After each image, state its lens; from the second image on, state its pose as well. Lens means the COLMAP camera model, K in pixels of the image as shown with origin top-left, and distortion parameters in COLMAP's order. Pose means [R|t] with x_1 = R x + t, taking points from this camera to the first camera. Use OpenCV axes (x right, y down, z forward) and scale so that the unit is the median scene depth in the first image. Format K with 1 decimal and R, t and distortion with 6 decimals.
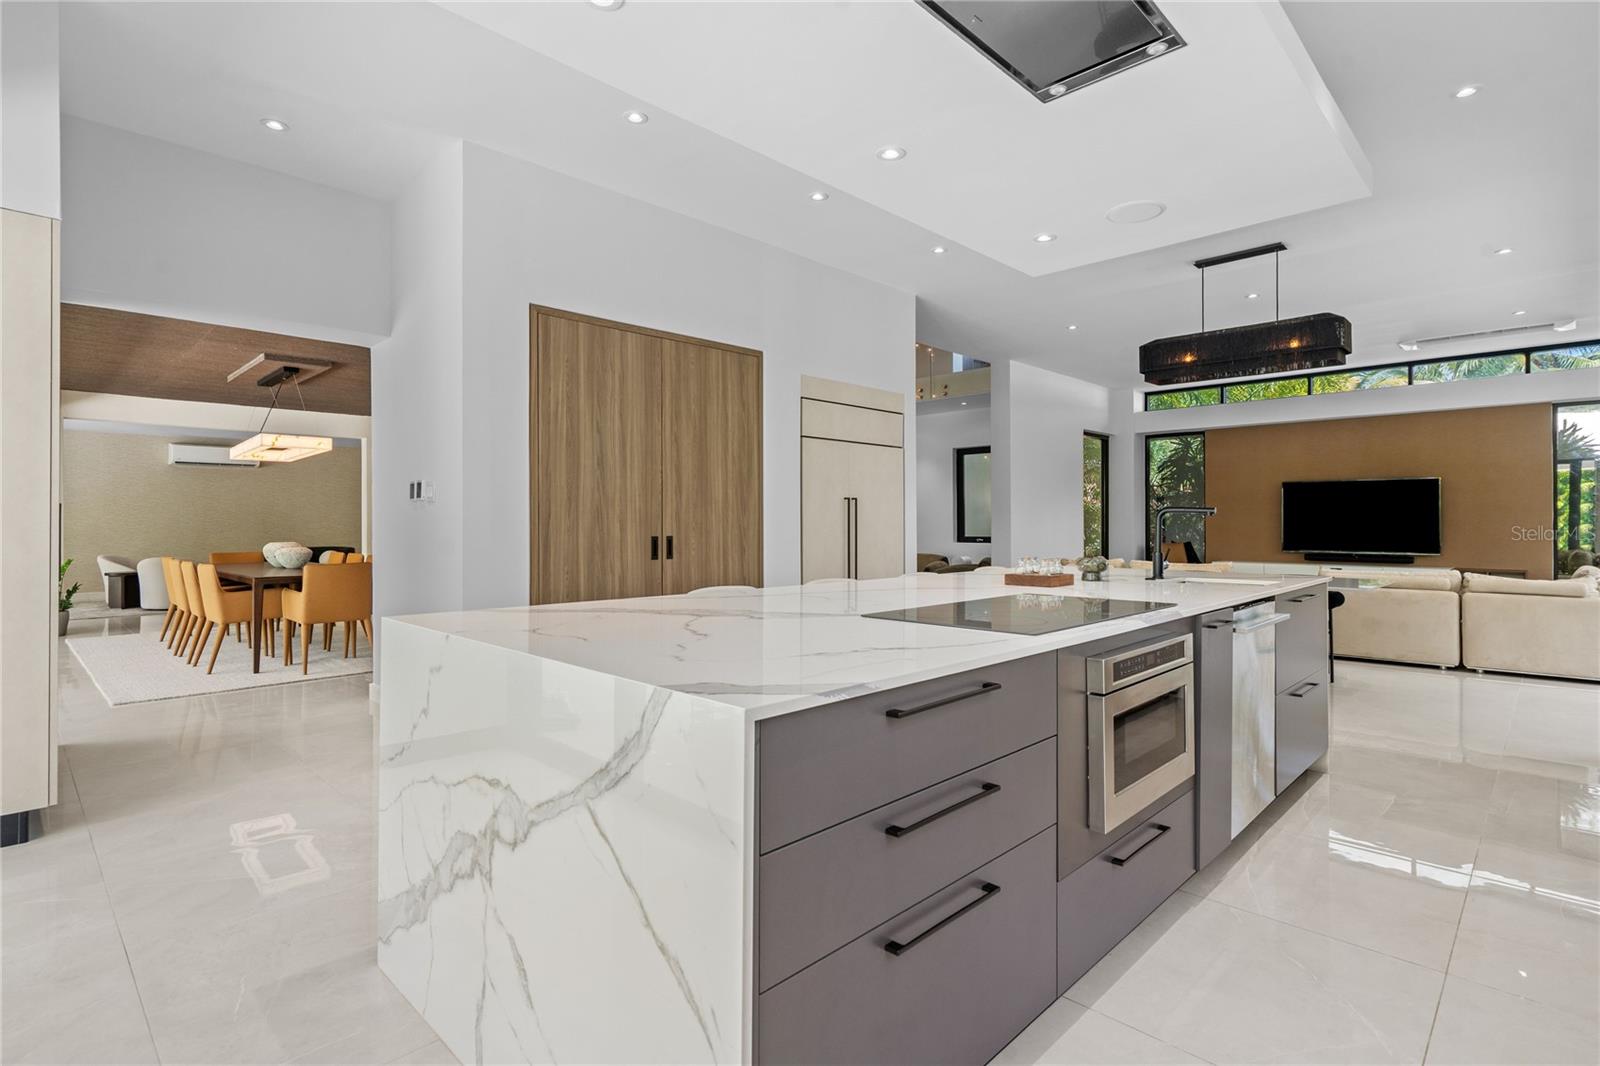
lens RADIAL K [[767.7, 0, 806.5], [0, 767.7, 521.9], [0, 0, 1]] dist [0.002306, 0.001343]
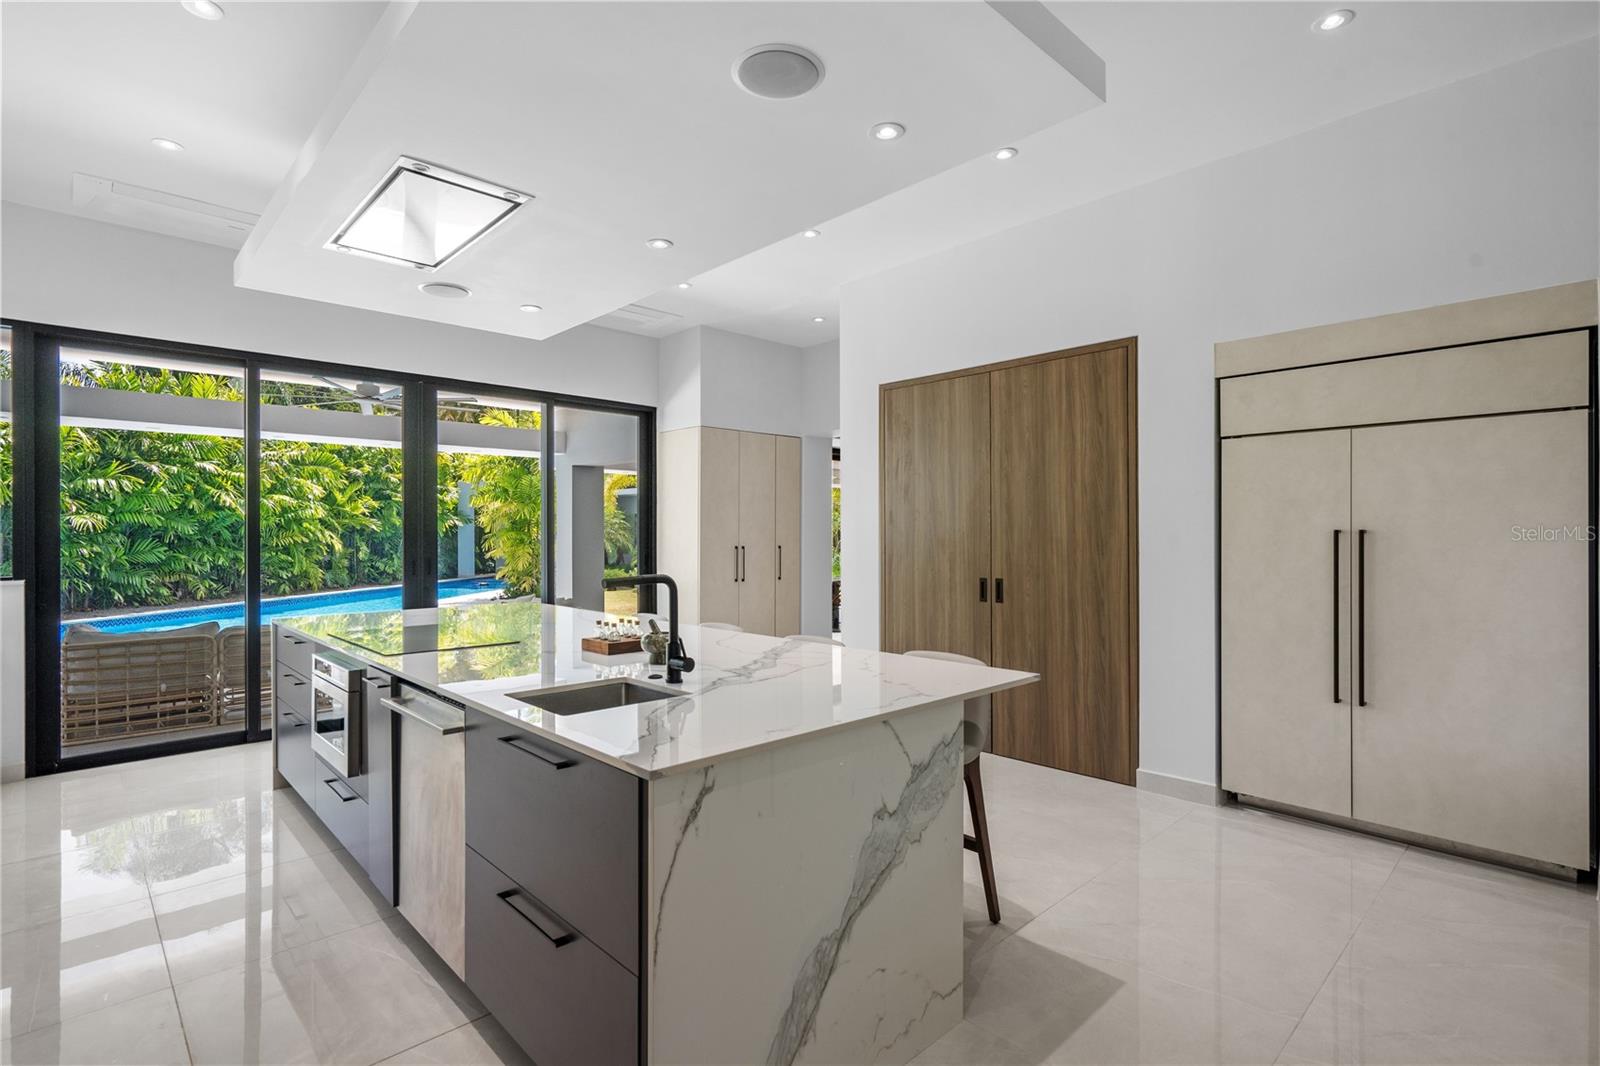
lens RADIAL K [[767.7, 0, 791.9], [0, 767.7, 534.7], [0, 0, 1]] dist [0.002306, 0.001343]
pose [[-0.027104, -0.006351, -0.999612, 0.756242], [-0.004599, 0.999970, -0.006228, -0.027873], [0.999622, 0.004428, -0.027133, 0.759145]]
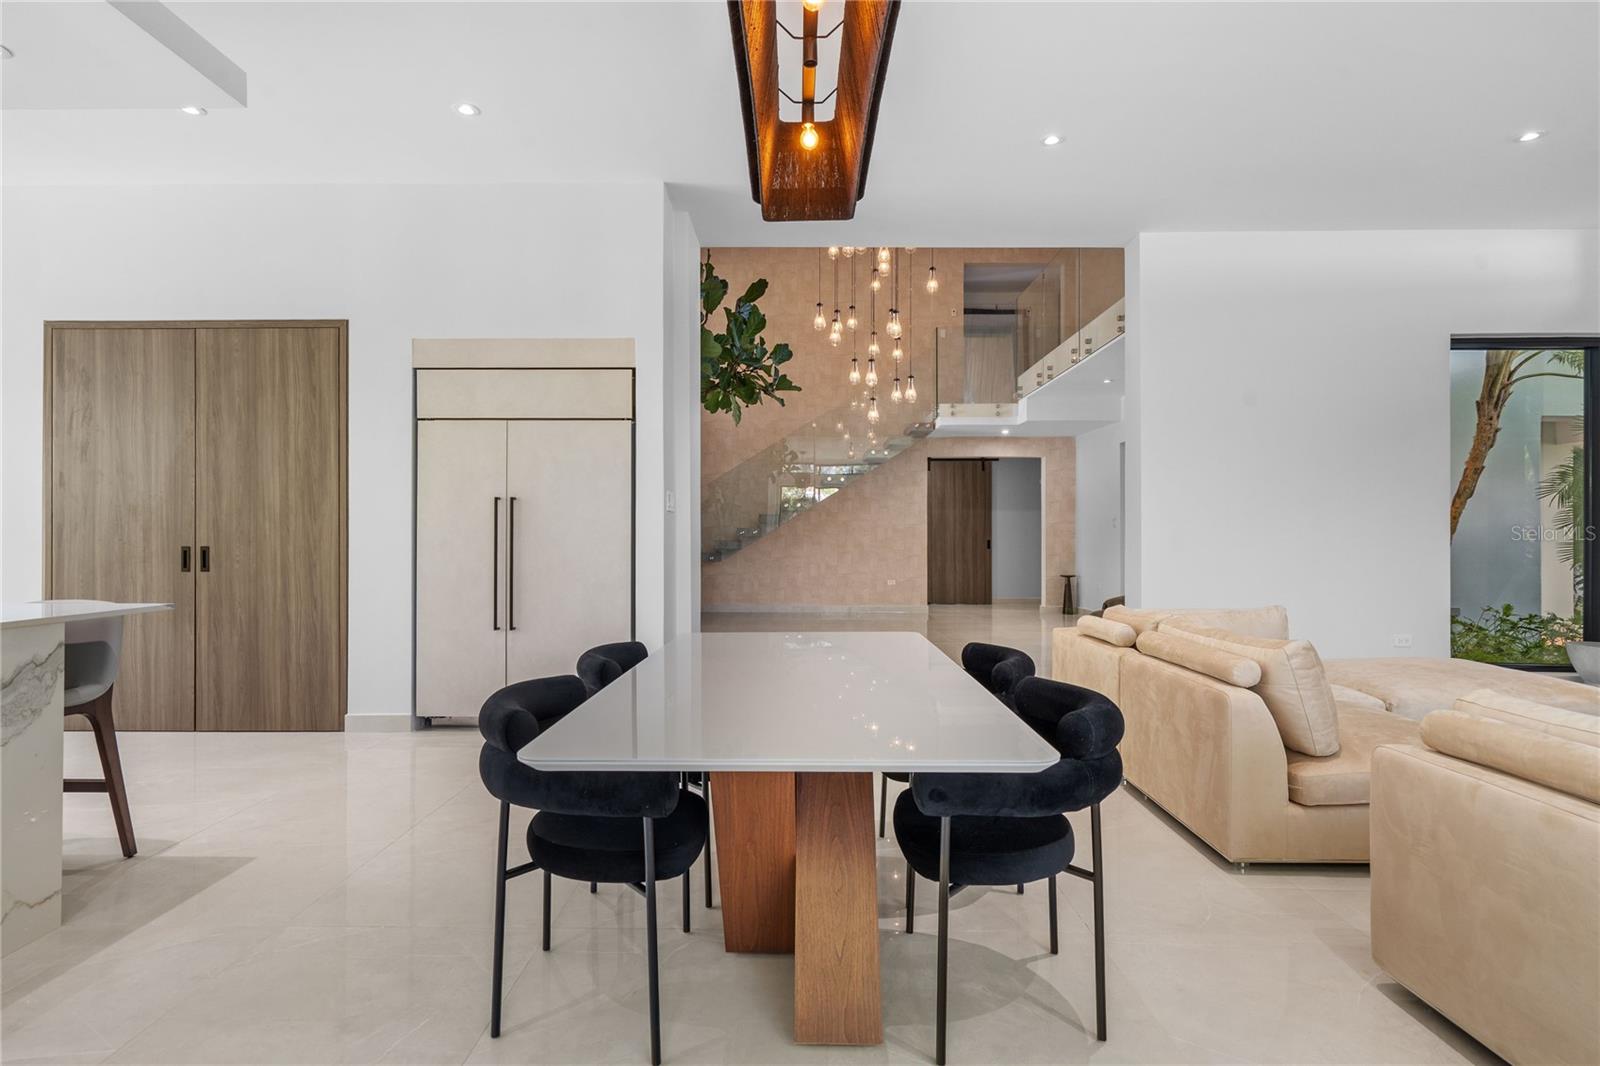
lens RADIAL K [[810.6, 0, 796.0], [0, 810.6, 530.4], [0, 0, 1]] dist [0.002497, 0.000705]
pose [[0.700026, -0.010625, -0.714038, 0.969439], [-0.000168, 0.999887, -0.015042, 0.013689], [0.714117, 0.010650, 0.699945, 0.815359]]
